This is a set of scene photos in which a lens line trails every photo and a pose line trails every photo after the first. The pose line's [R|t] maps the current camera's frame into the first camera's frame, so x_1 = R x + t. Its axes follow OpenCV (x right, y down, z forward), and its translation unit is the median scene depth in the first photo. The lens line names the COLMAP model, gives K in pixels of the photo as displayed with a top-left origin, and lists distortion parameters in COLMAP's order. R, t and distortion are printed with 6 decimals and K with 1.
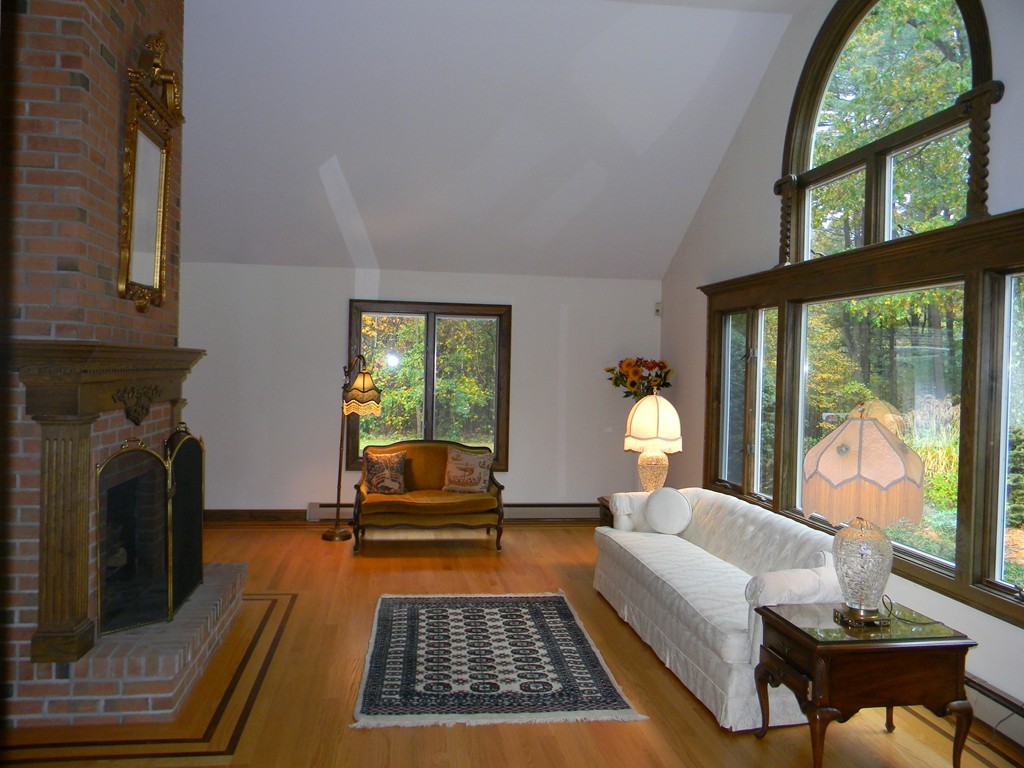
lens RADIAL K [[818.8, 0, 512.0], [0, 818.8, 384.0], [0, 0, 1]] dist [-0.004494, -0.010761]
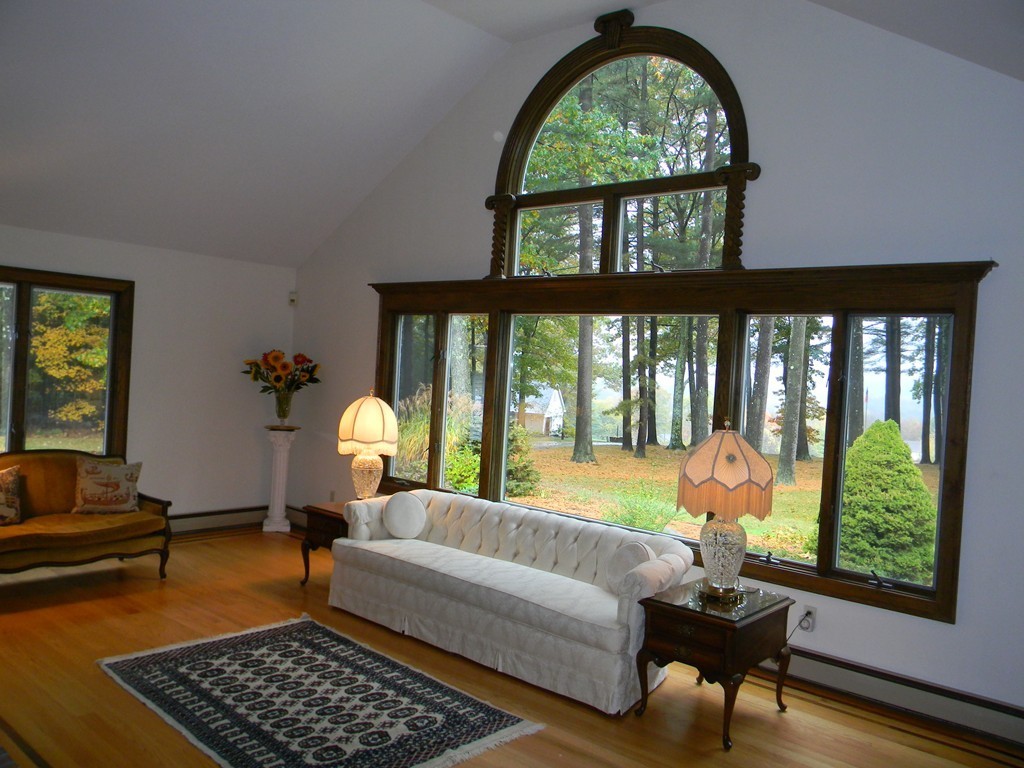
lens RADIAL K [[818.8, 0, 512.0], [0, 818.8, 384.0], [0, 0, 1]] dist [-0.004494, -0.010761]
pose [[0.758419, 0.008422, 0.651712, -0.417540], [-0.025788, 0.999521, 0.017093, -0.027685], [-0.651256, -0.029770, 0.758274, 0.200728]]
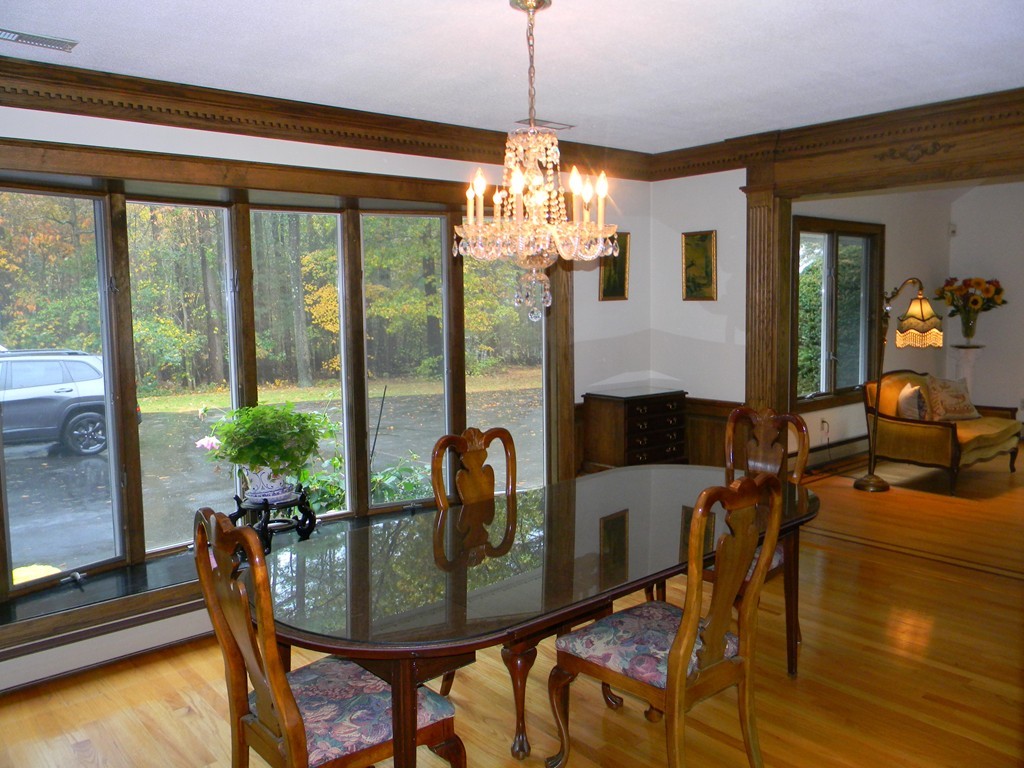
lens RADIAL K [[818.8, 0, 512.0], [0, 818.8, 384.0], [0, 0, 1]] dist [-0.004494, -0.010761]
pose [[0.842540, -0.088377, 0.531334, -1.497638], [0.043711, 0.994413, 0.096089, -0.037191], [-0.536857, -0.057734, 0.841695, 0.711219]]
